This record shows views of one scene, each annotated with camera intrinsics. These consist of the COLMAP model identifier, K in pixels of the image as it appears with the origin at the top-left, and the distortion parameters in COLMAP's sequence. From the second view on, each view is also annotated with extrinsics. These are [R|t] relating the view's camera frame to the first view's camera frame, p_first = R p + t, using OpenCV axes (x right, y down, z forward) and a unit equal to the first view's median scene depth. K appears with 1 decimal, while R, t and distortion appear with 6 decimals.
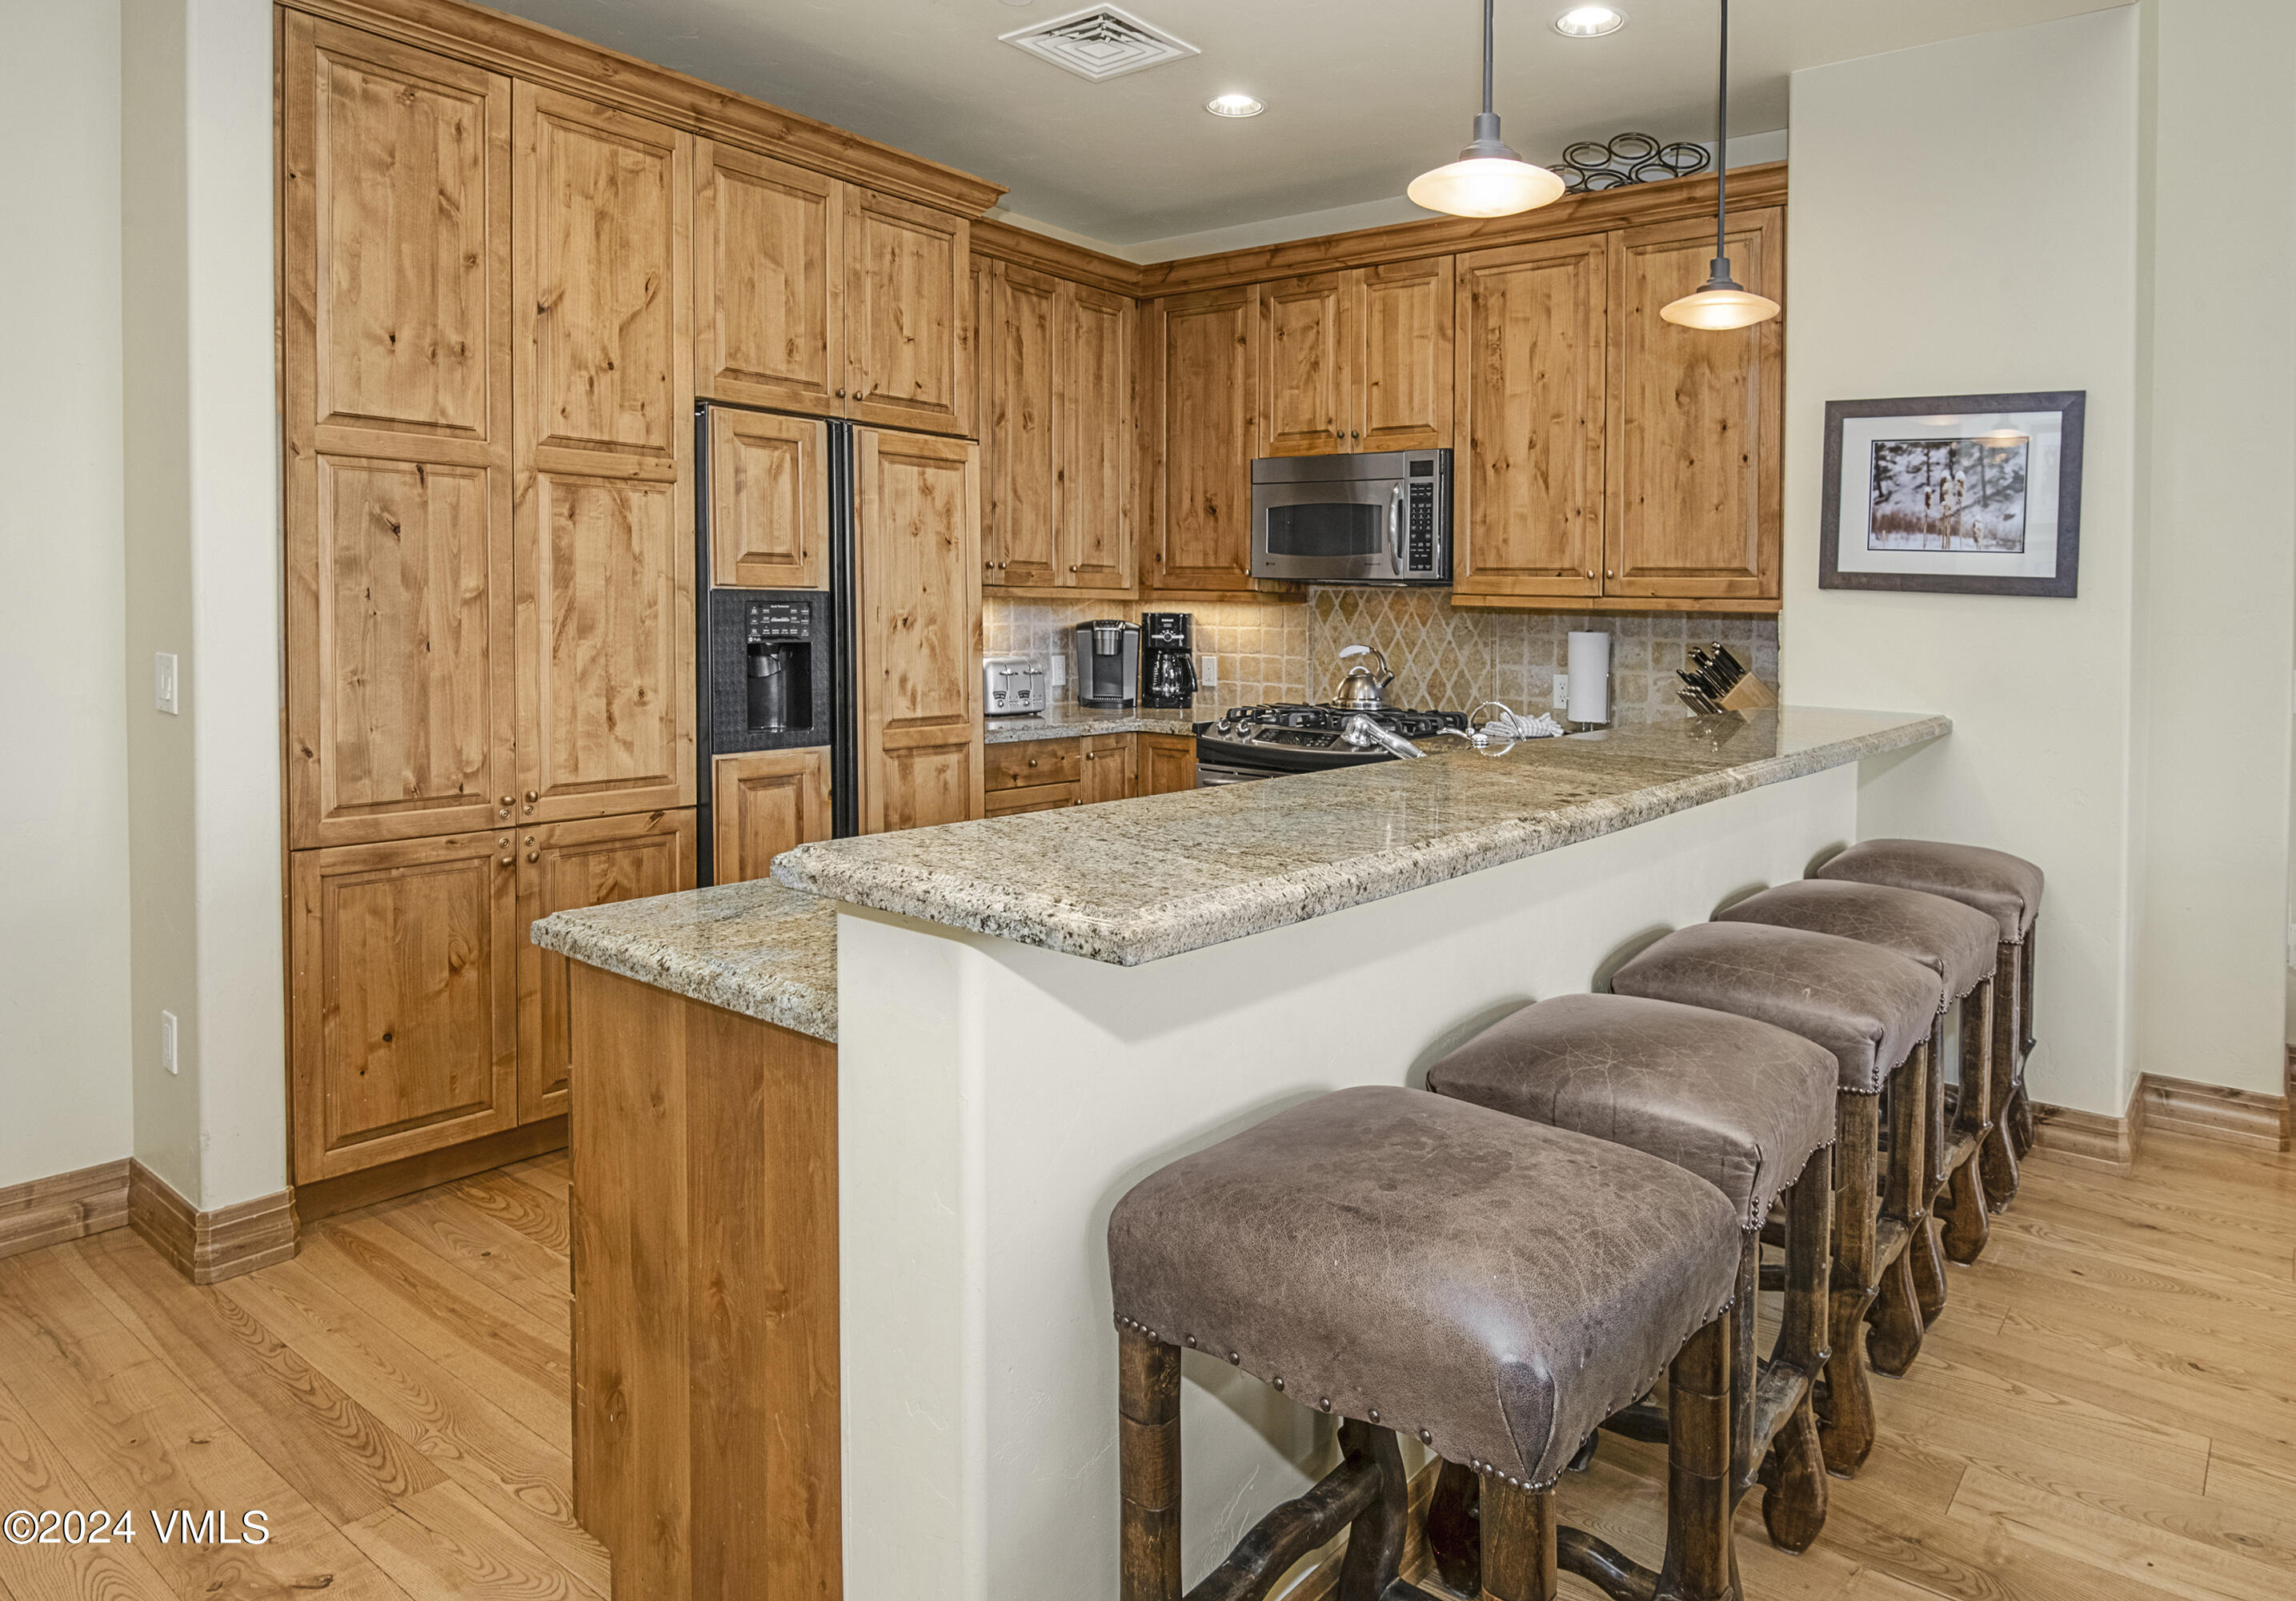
lens RADIAL K [[1432.6, 0, 1184.5], [0, 1432.6, 770.7], [0, 0, 1]] dist [0.000236, -0.001847]
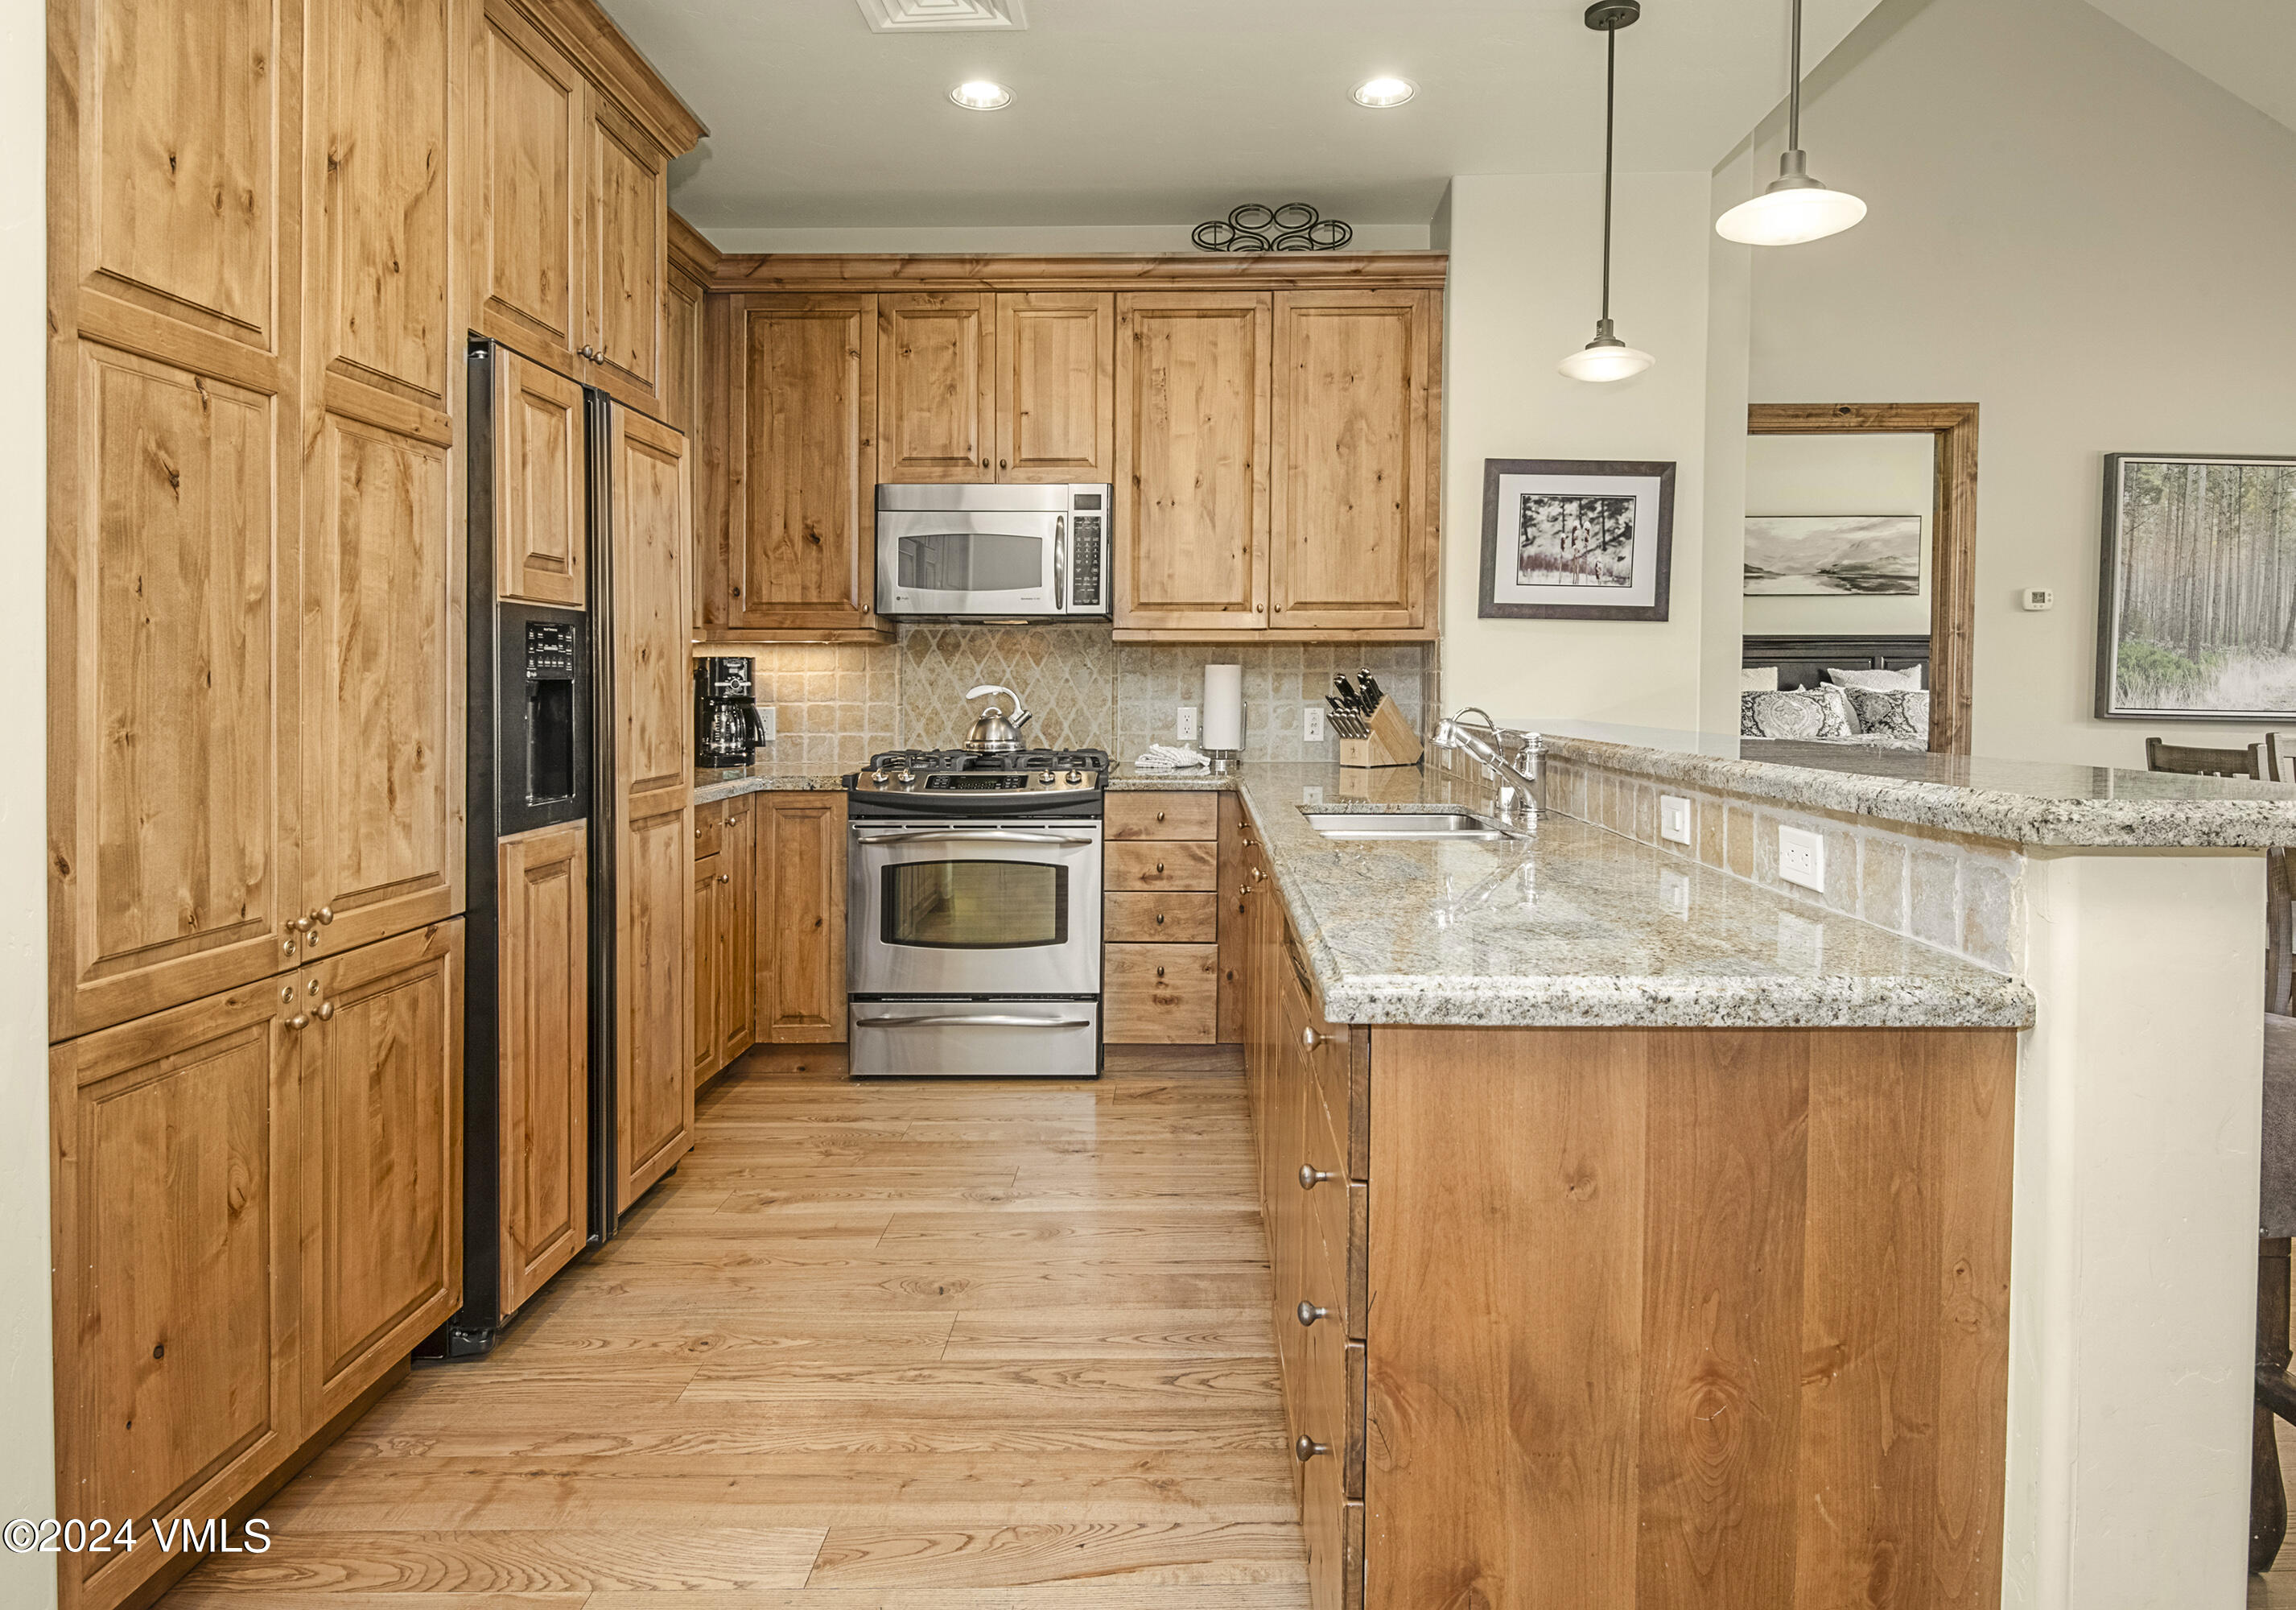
lens RADIAL K [[1423.6, 0, 1151.2], [0, 1423.6, 780.8], [0, 0, 1]] dist [0.026391, -0.038256]
pose [[0.791917, -0.061562, 0.607517, -0.495525], [0.089279, 0.995887, -0.015461, 0.000693], [-0.604066, 0.066482, 0.794156, 0.243283]]
